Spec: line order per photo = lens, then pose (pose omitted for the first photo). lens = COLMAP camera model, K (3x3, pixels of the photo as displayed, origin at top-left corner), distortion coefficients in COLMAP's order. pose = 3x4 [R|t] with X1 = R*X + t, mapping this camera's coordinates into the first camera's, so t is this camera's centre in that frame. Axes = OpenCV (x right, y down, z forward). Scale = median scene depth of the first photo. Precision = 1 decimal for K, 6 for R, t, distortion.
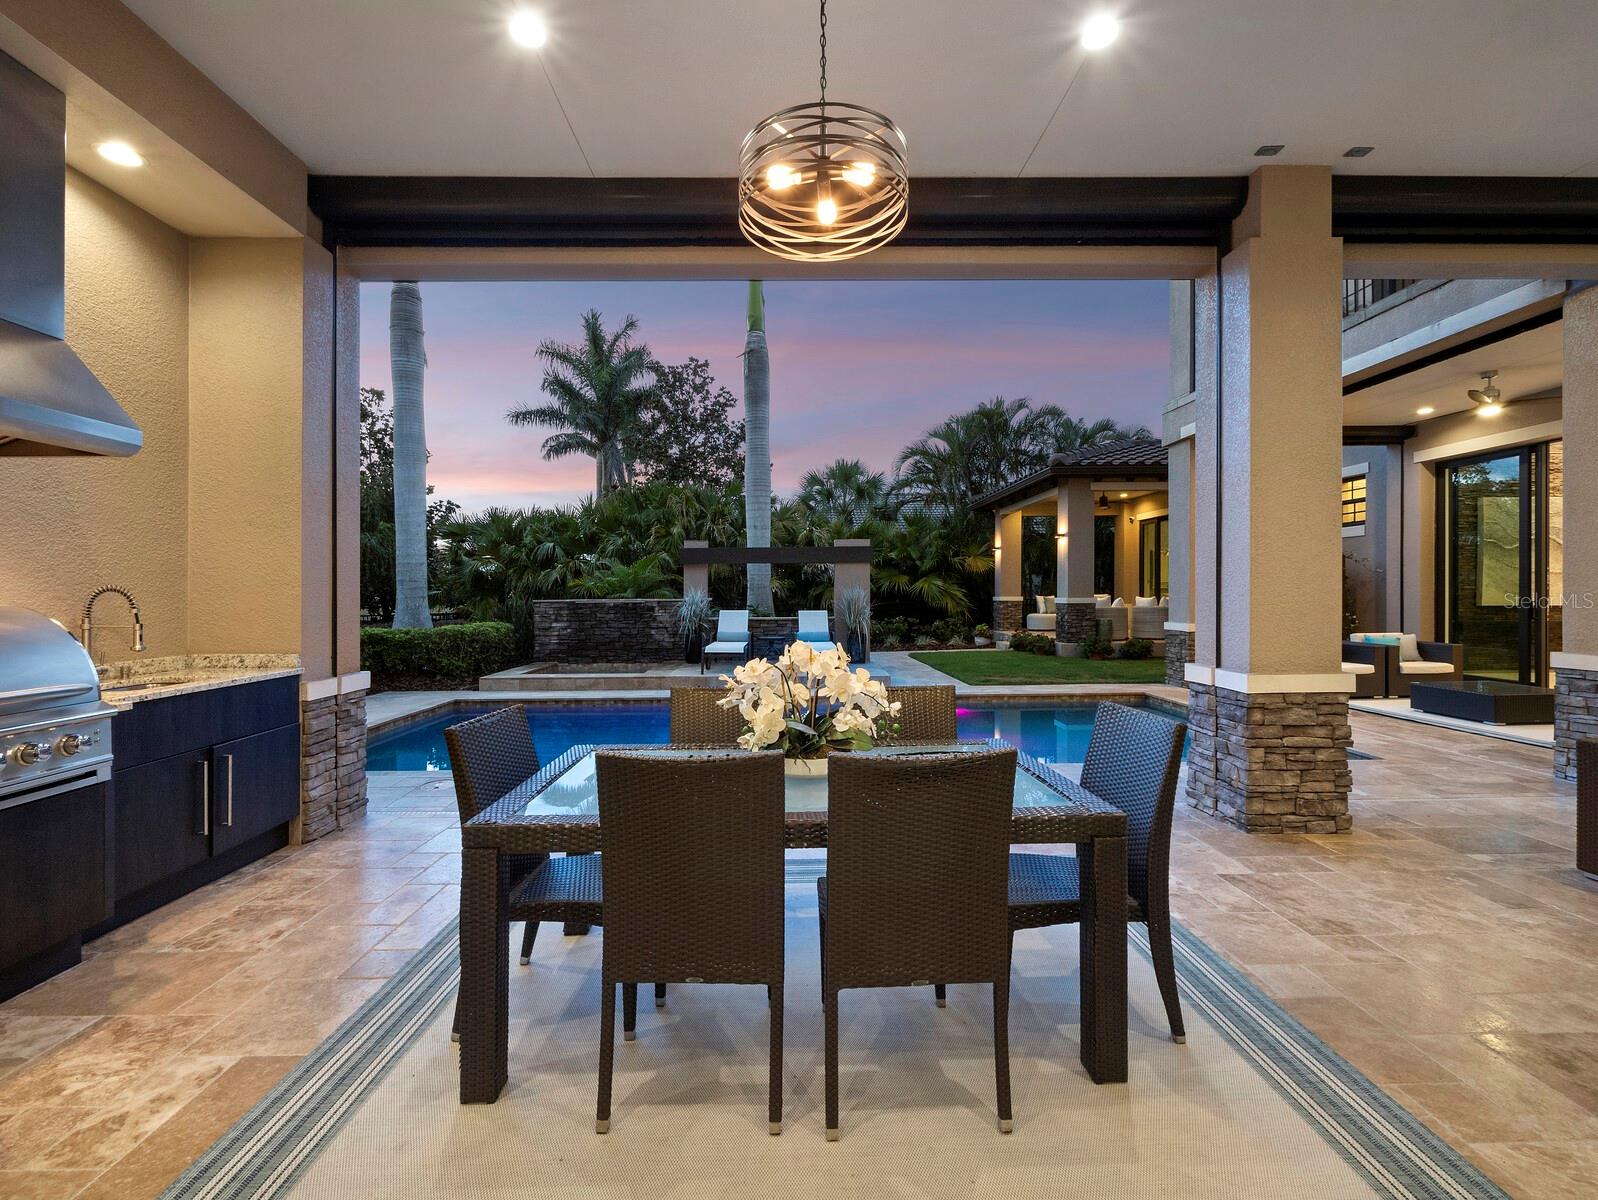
lens RADIAL K [[688.0, 0, 799.0], [0, 688.0, 600.0], [0, 0, 1]] dist [-0.001846, -0.000147]
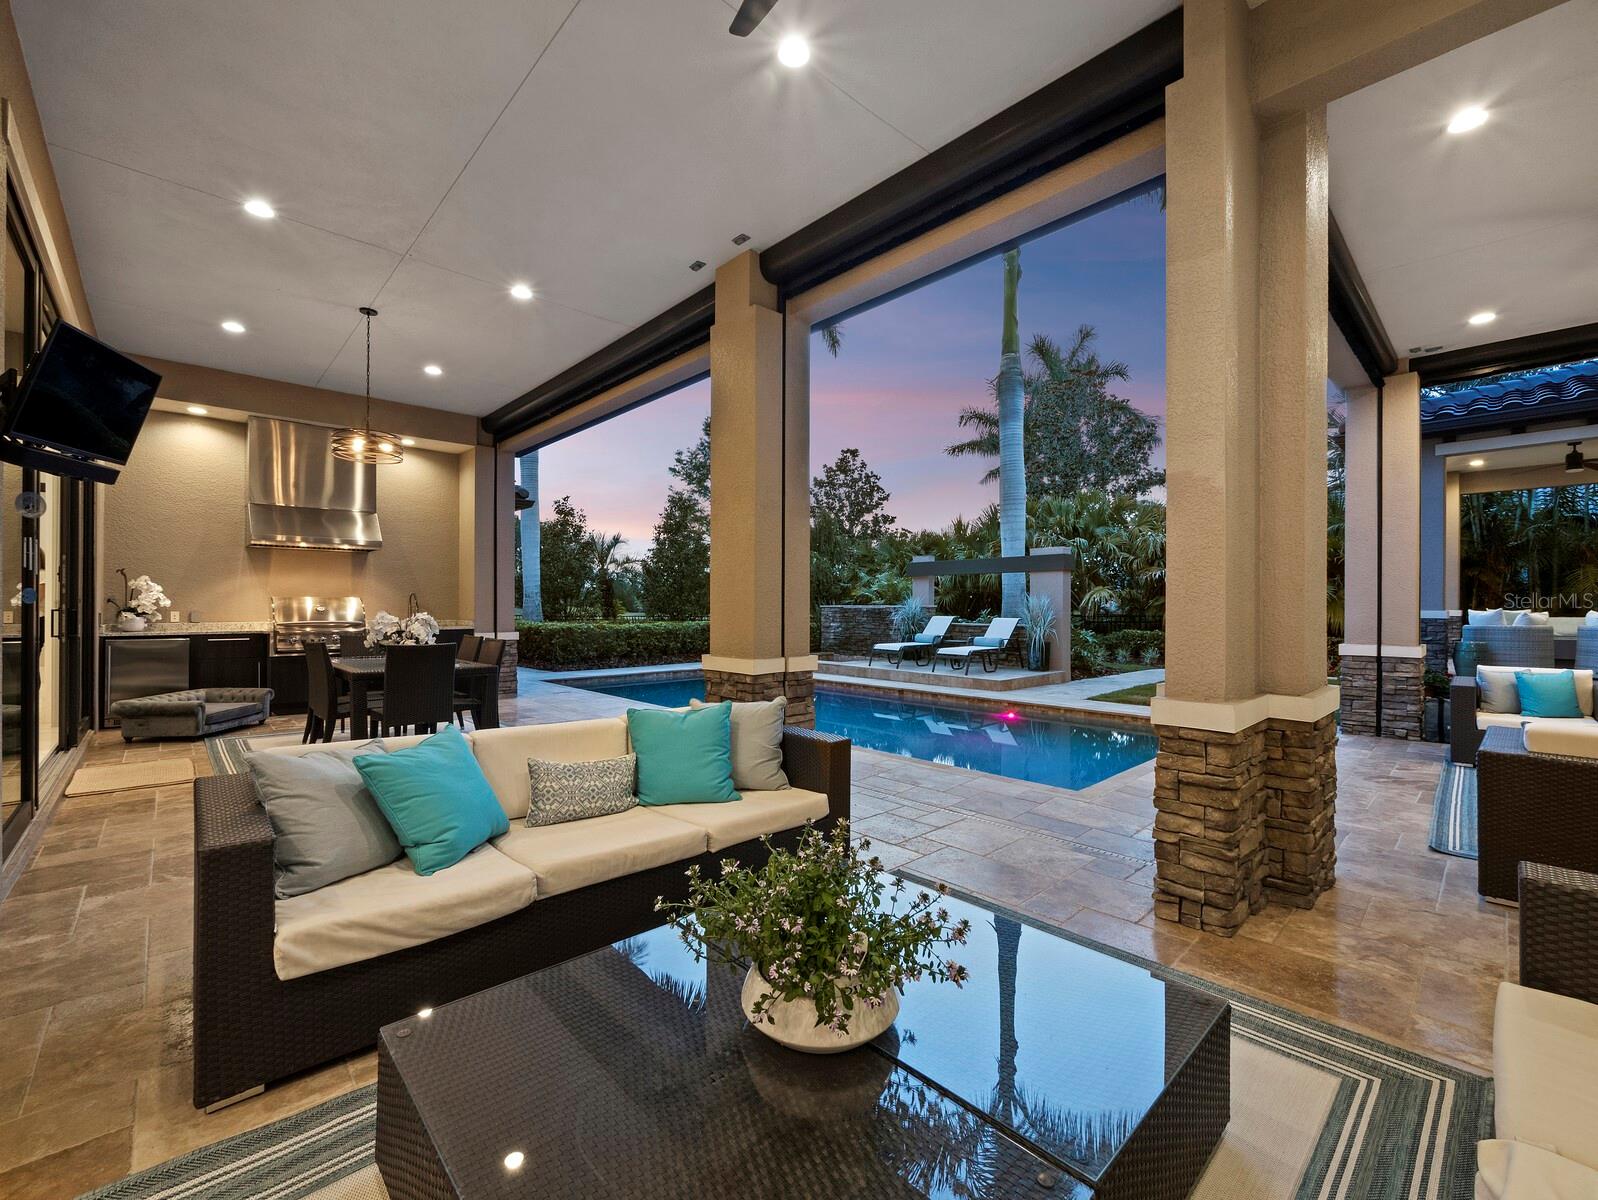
lens RADIAL K [[688.0, 0, 799.0], [0, 688.0, 600.0], [0, 0, 1]] dist [-0.001846, -0.000147]
pose [[0.663584, 0.000688, -0.748102, 0.764061], [-0.014148, 0.999832, -0.011630, 0.007191], [0.747968, 0.018302, 0.663482, 0.106907]]
